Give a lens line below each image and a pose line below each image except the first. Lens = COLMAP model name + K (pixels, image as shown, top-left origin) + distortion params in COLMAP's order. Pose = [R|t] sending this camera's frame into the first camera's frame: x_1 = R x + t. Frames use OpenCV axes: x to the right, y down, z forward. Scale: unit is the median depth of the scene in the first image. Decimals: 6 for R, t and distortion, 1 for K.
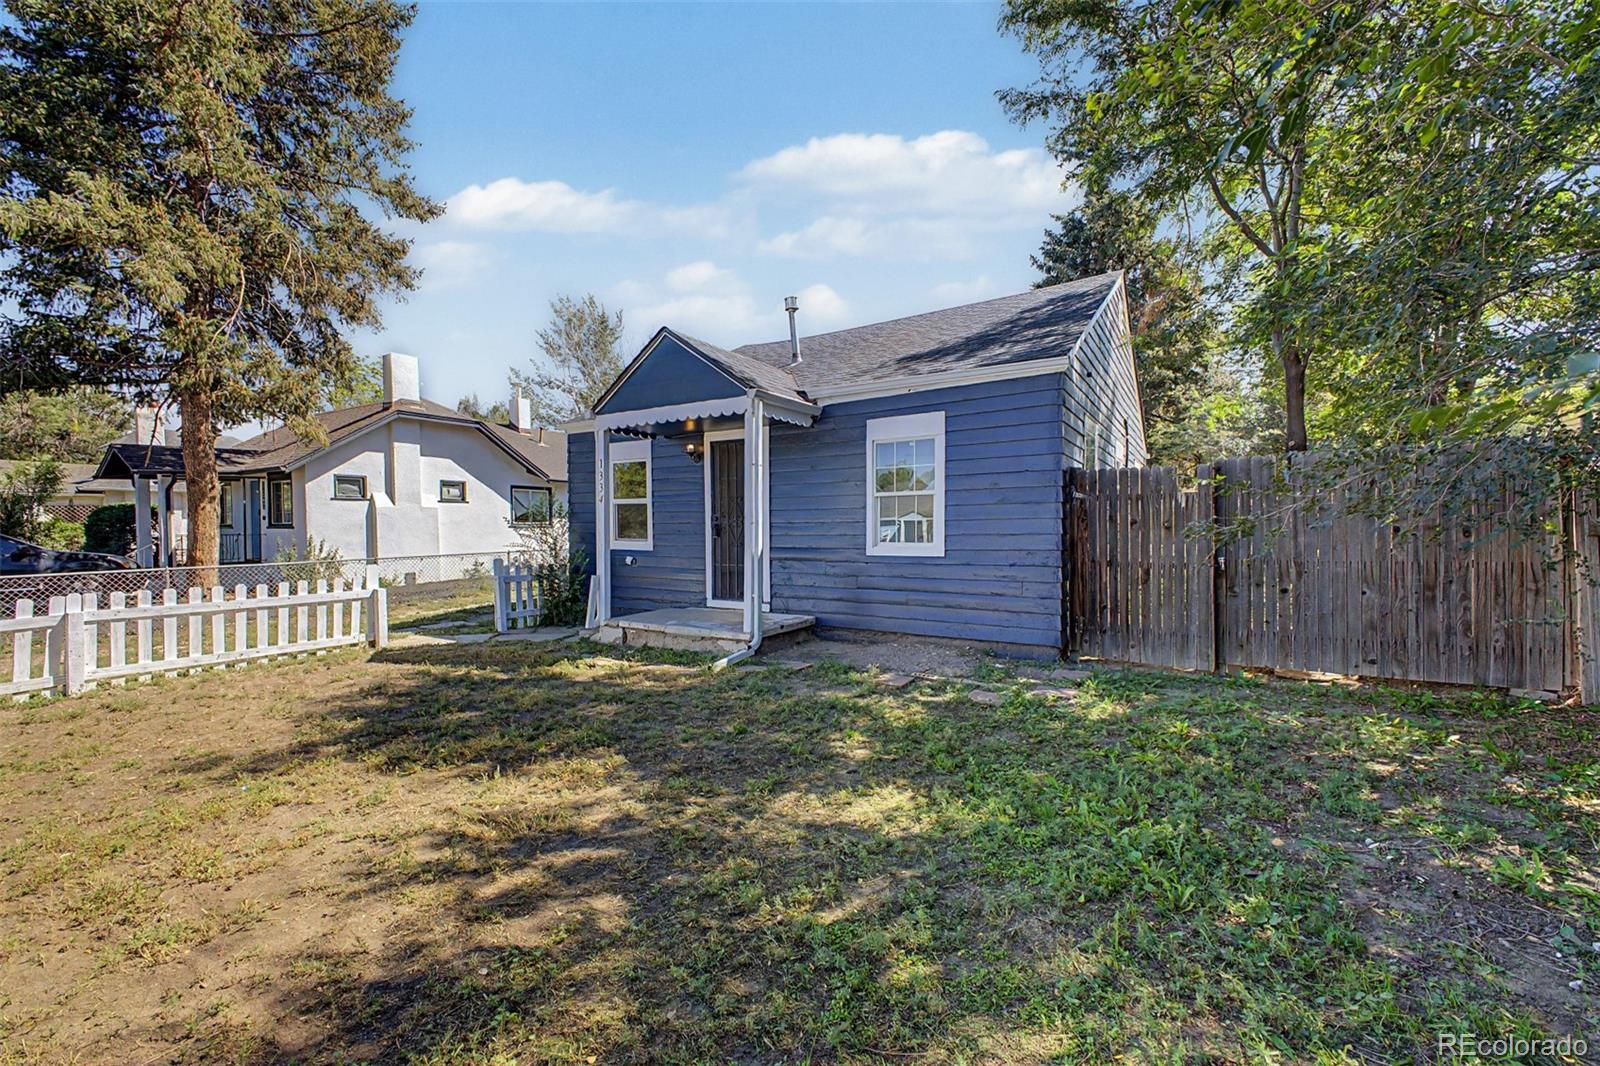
lens RADIAL K [[638.3, 0, 801.8], [0, 638.3, 534.6], [0, 0, 1]] dist [0.010844, -0.001818]
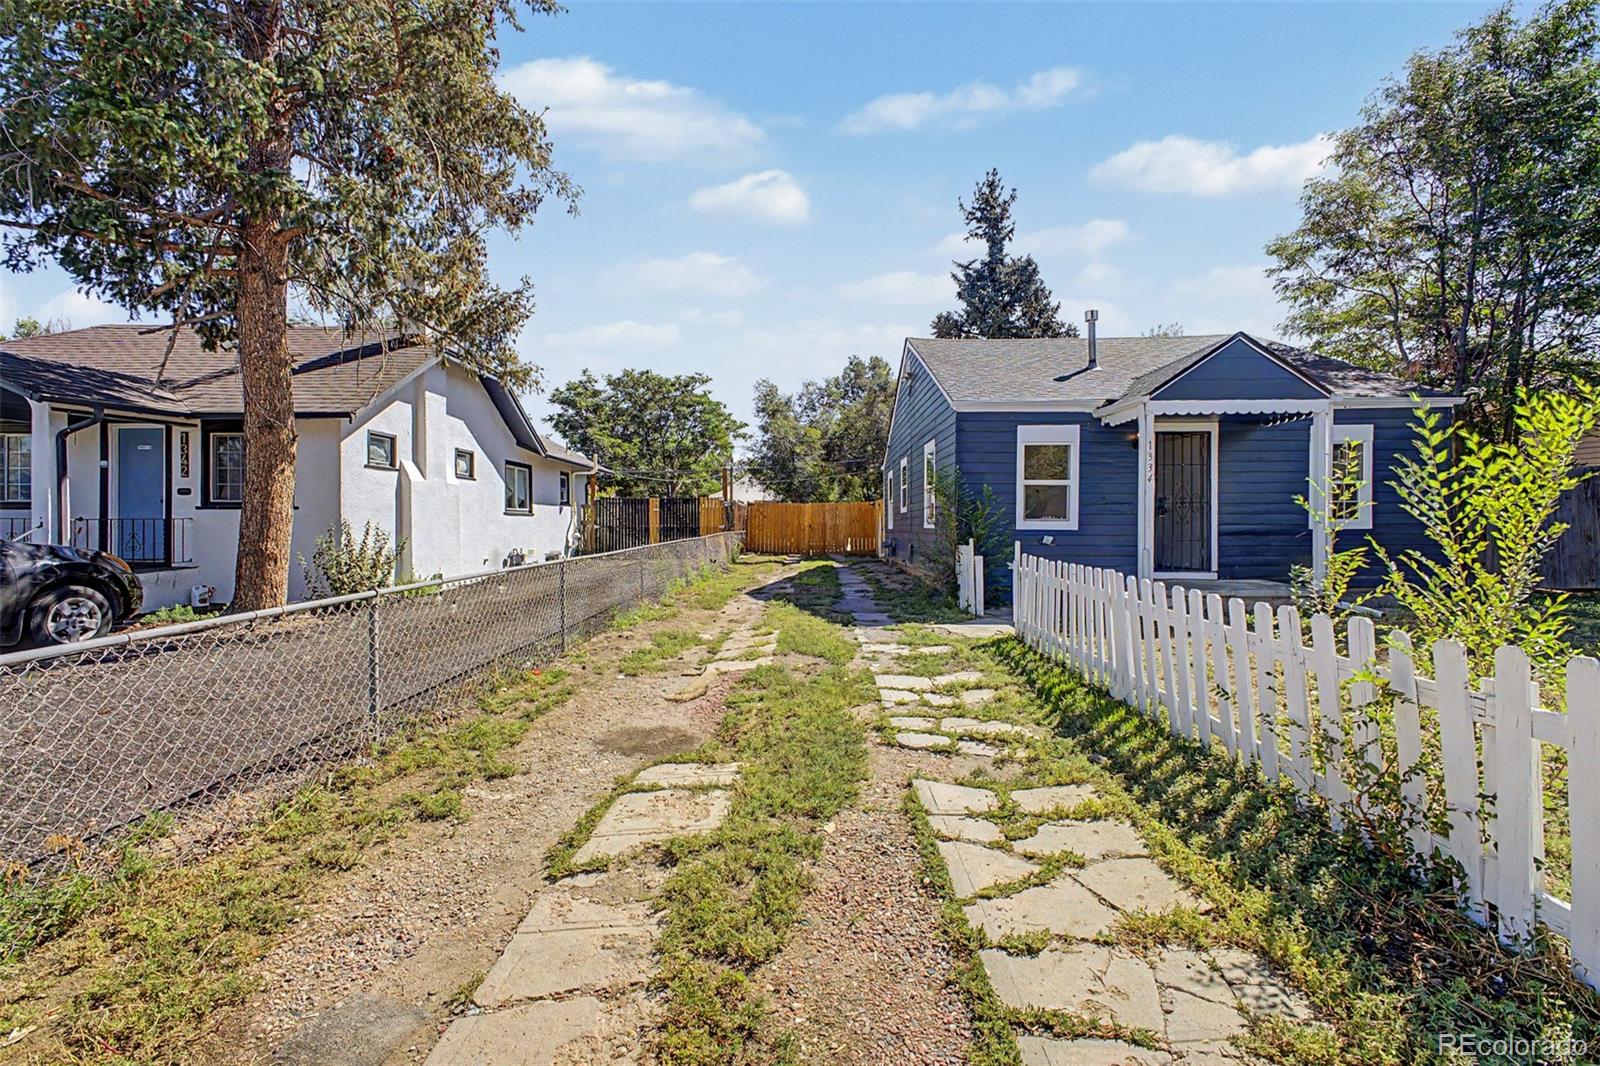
lens RADIAL K [[638.3, 0, 794.5], [0, 638.3, 529.9], [0, 0, 1]] dist [0.010844, -0.001818]
pose [[0.876502, 0.004442, 0.481377, -0.625837], [0.000042, 0.999957, -0.009305, 0.018724], [-0.481398, 0.008176, 0.876464, 0.167600]]
